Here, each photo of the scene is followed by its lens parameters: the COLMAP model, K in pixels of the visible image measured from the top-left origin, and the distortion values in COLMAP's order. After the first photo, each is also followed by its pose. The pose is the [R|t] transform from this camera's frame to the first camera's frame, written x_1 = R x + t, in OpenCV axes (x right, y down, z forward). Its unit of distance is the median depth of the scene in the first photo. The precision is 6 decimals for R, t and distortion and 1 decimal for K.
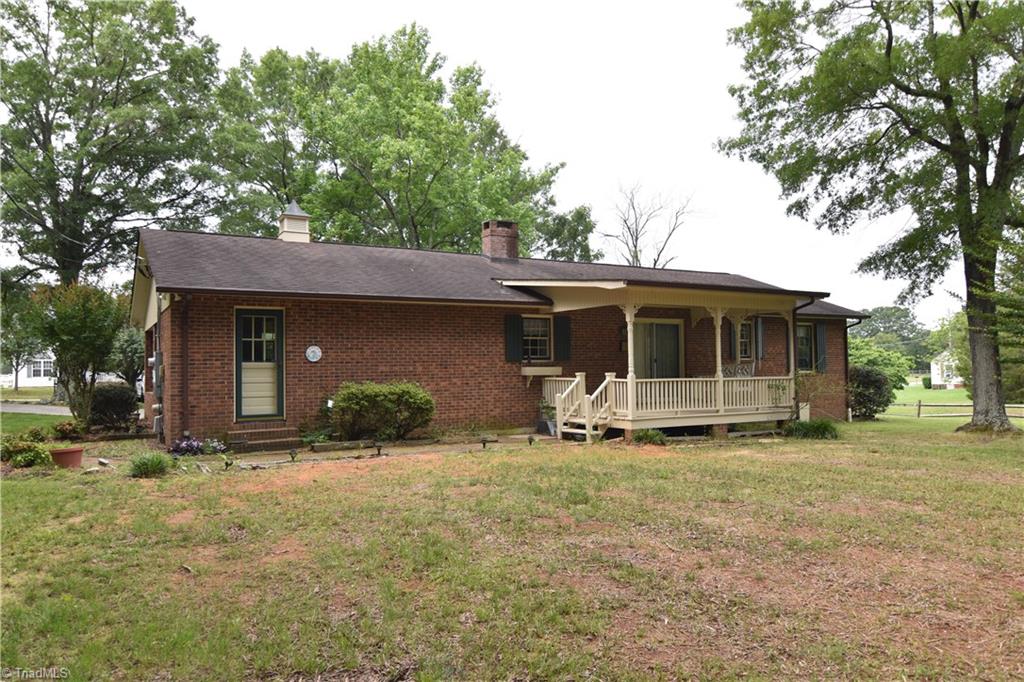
lens RADIAL K [[706.2, 0, 509.9], [0, 706.2, 339.1], [0, 0, 1]] dist [0.000772, -0.014654]
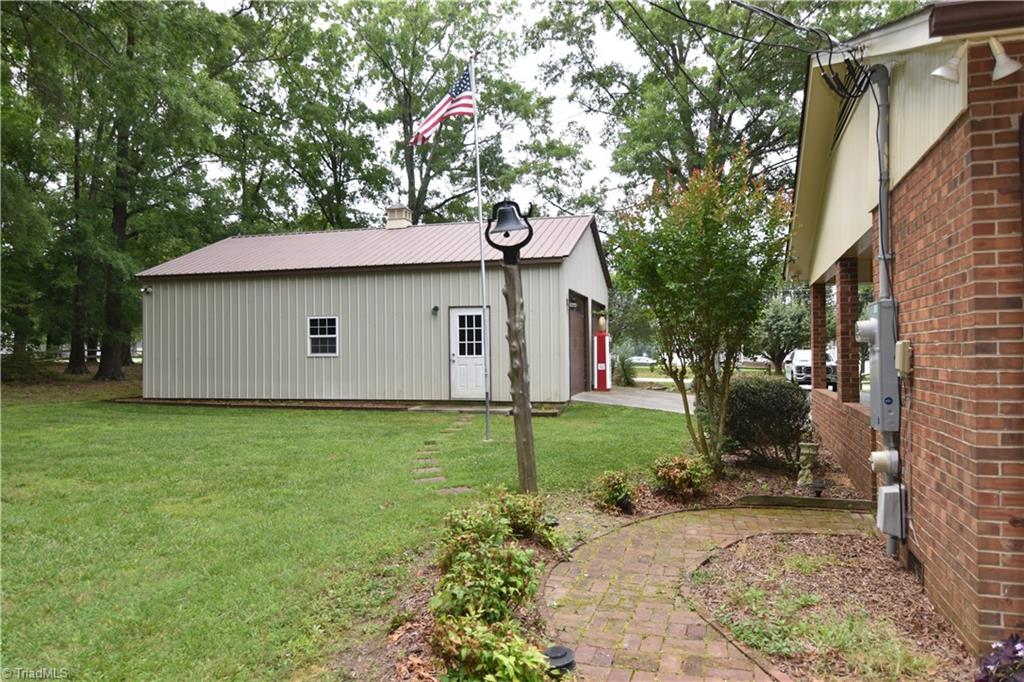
lens RADIAL K [[706.2, 0, 508.8], [0, 706.2, 341.8], [0, 0, 1]] dist [0.000772, -0.014654]
pose [[0.659380, -0.004604, -0.751796, -0.331393], [0.029542, 0.999368, 0.019790, 0.023511], [0.751229, -0.035259, 0.659099, 0.580682]]
